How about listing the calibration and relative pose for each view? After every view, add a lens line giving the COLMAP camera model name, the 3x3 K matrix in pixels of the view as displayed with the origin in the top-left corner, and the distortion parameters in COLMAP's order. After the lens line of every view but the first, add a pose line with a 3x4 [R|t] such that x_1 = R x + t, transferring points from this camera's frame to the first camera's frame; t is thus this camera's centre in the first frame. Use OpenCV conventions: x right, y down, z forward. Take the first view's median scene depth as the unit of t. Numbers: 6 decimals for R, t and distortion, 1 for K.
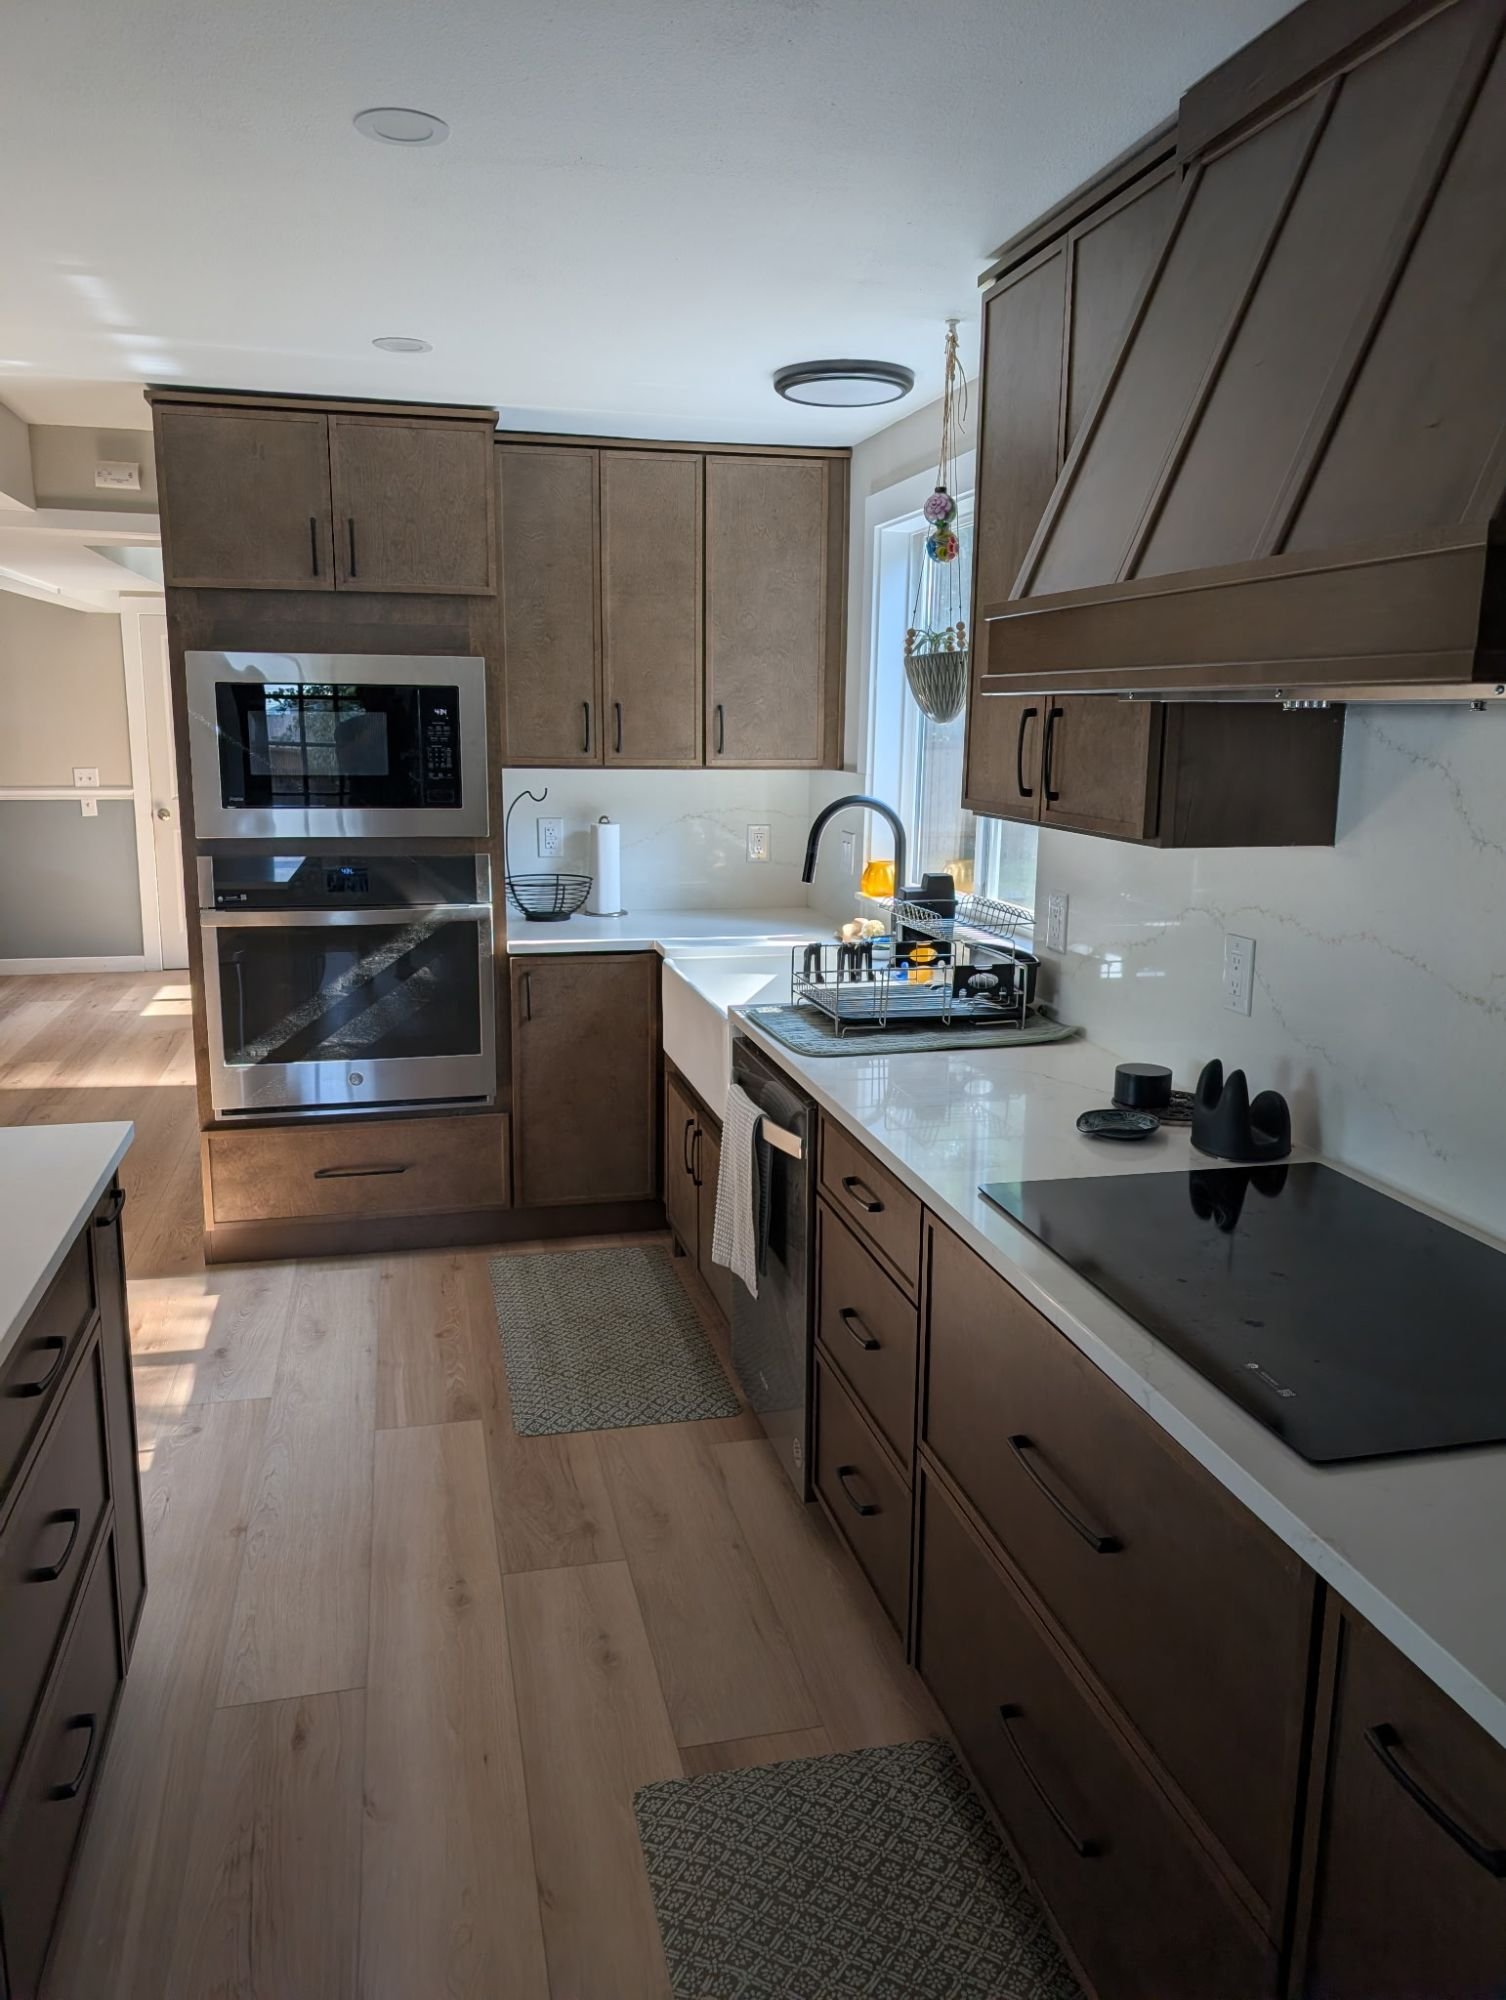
lens RADIAL K [[1459.5, 0, 745.6], [0, 1459.5, 1016.3], [0, 0, 1]] dist [0.076102, -0.001747]
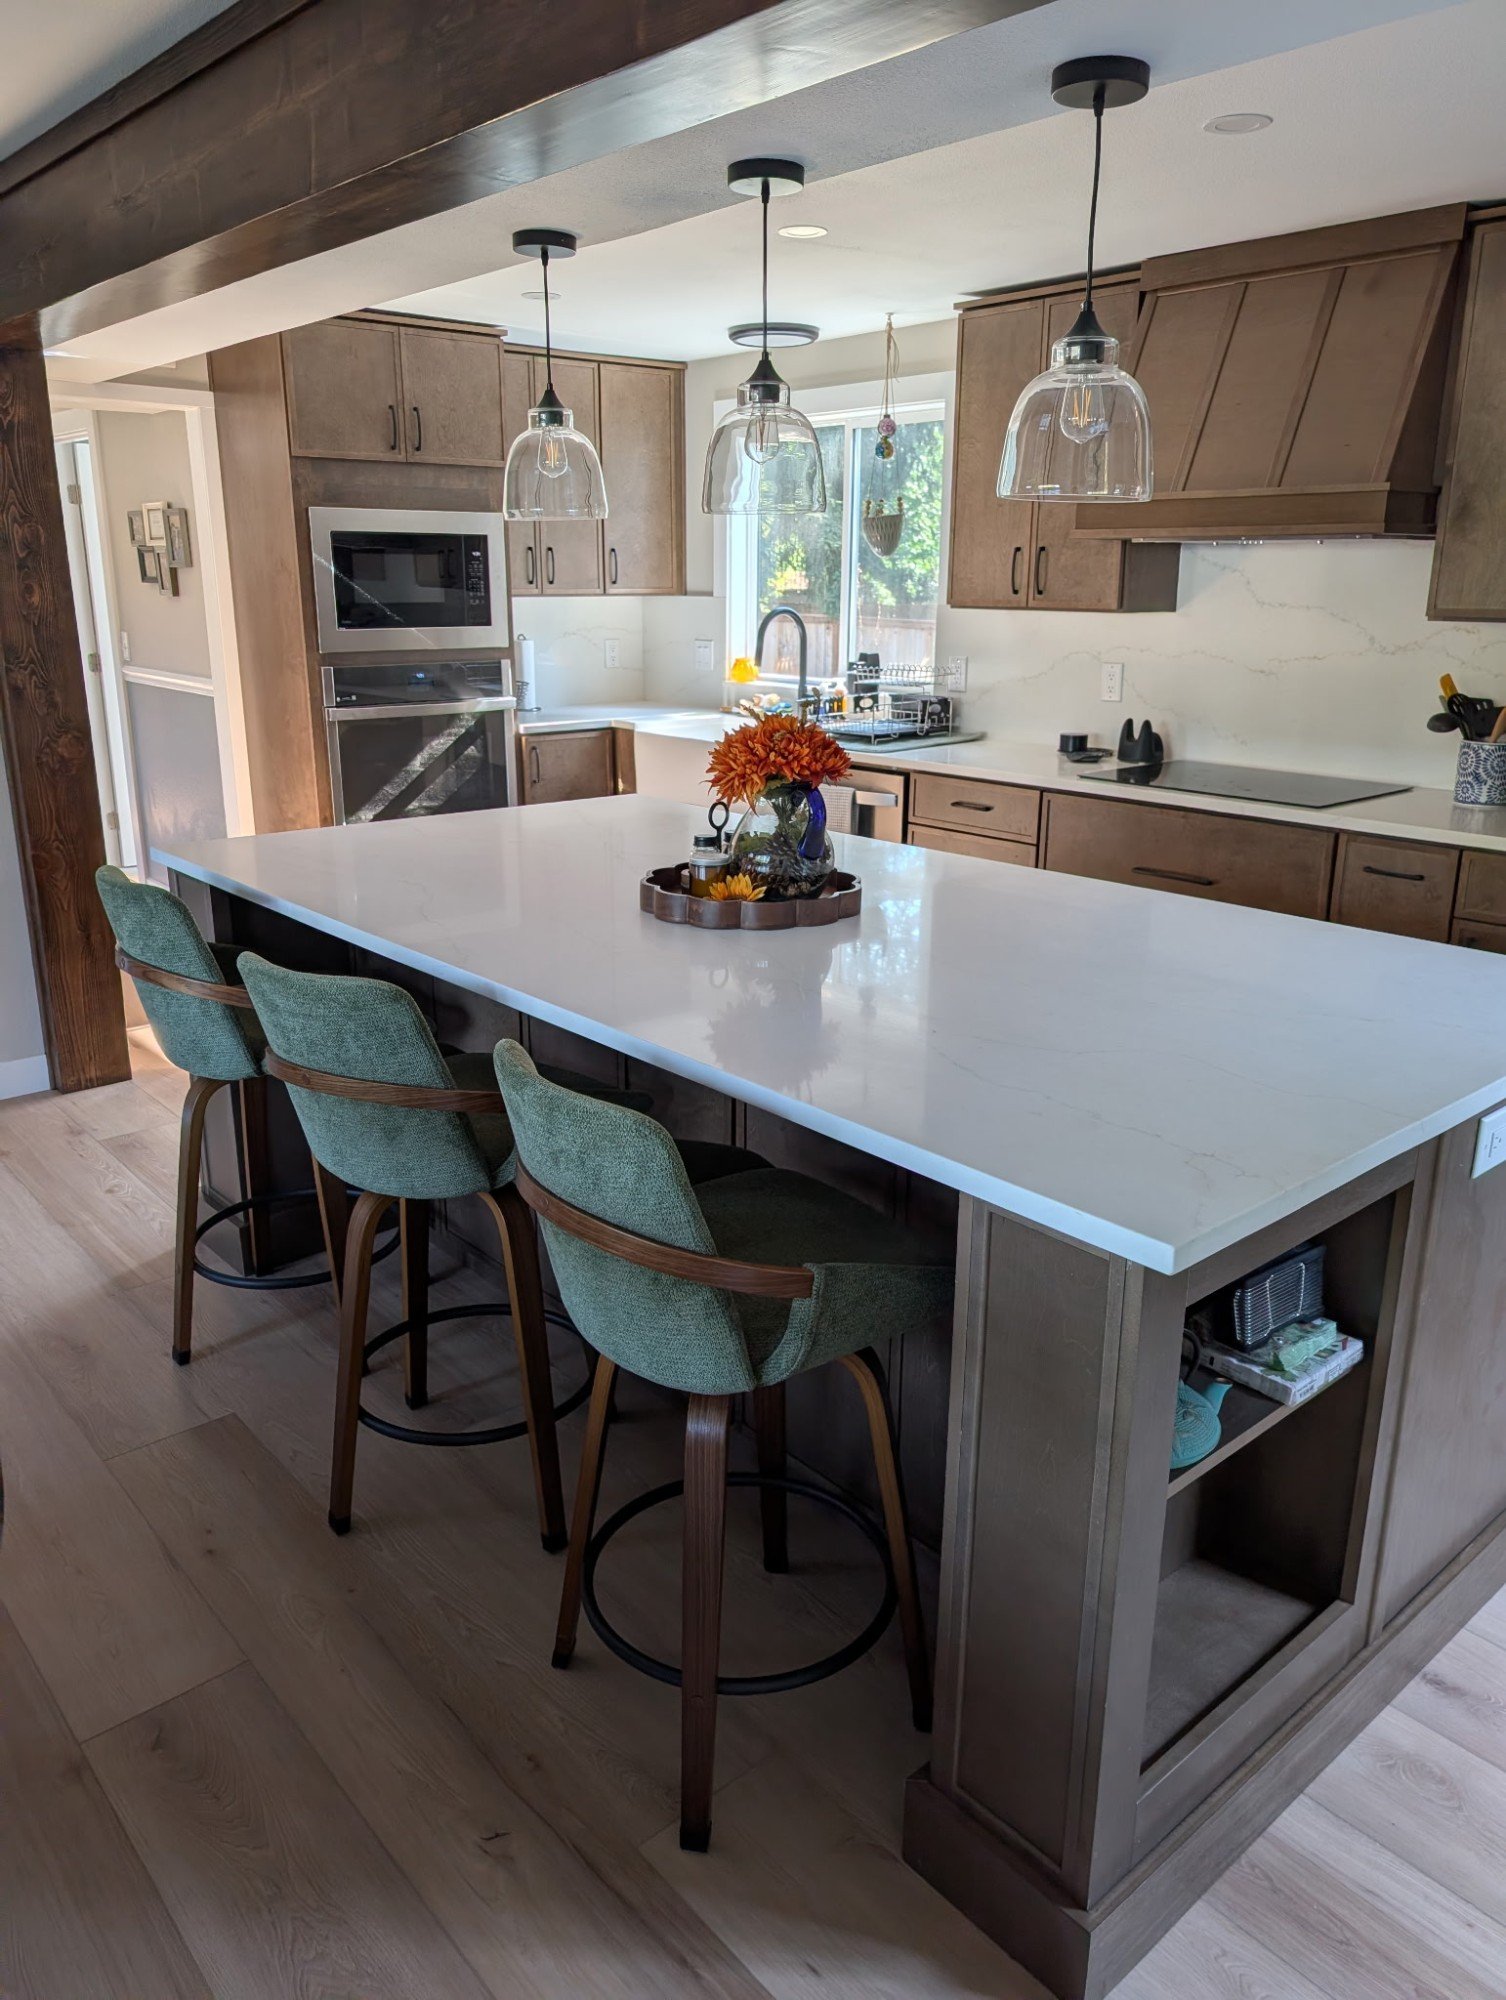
lens RADIAL K [[1459.5, 0, 745.6], [0, 1459.5, 1016.3], [0, 0, 1]] dist [0.076102, -0.001747]
pose [[0.888676, -0.140723, 0.436408, -0.666070], [0.099241, 0.988212, 0.116568, 0.086950], [-0.447668, -0.060282, 0.892166, -0.381336]]
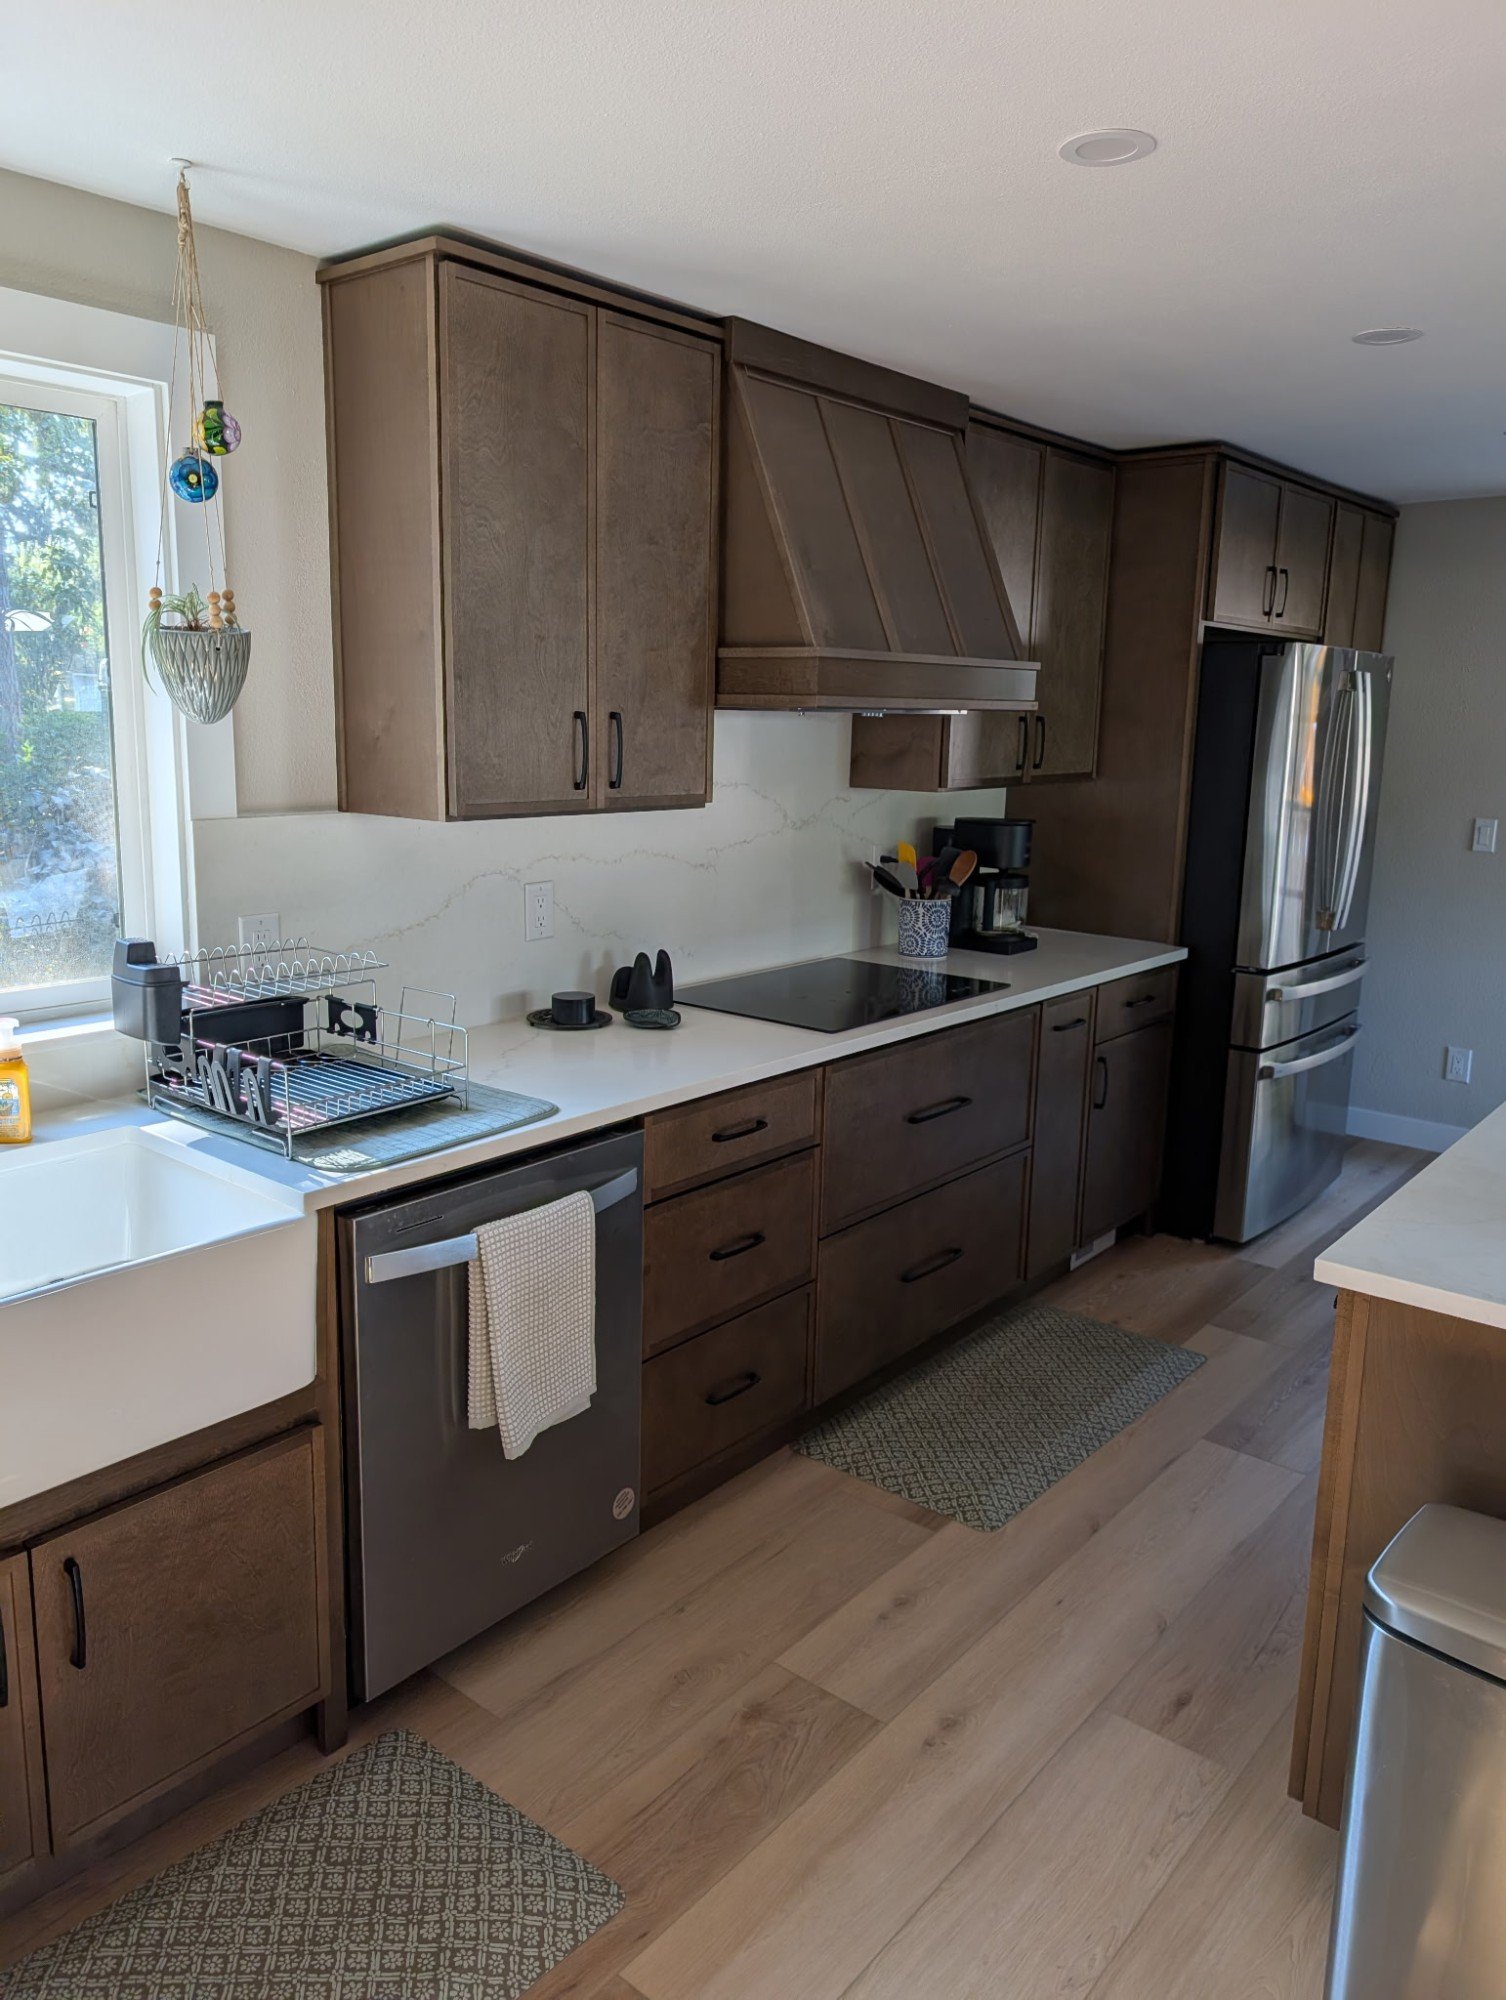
lens RADIAL K [[1382.1, 0, 753.0], [0, 1382.1, 1000.0], [0, 0, 1]] dist [0.071867, -0.000297]
pose [[-0.585829, -0.201522, 0.784980, -0.483684], [0.132859, 0.931606, 0.338317, -0.220848], [-0.799471, 0.302488, -0.518987, 0.962537]]
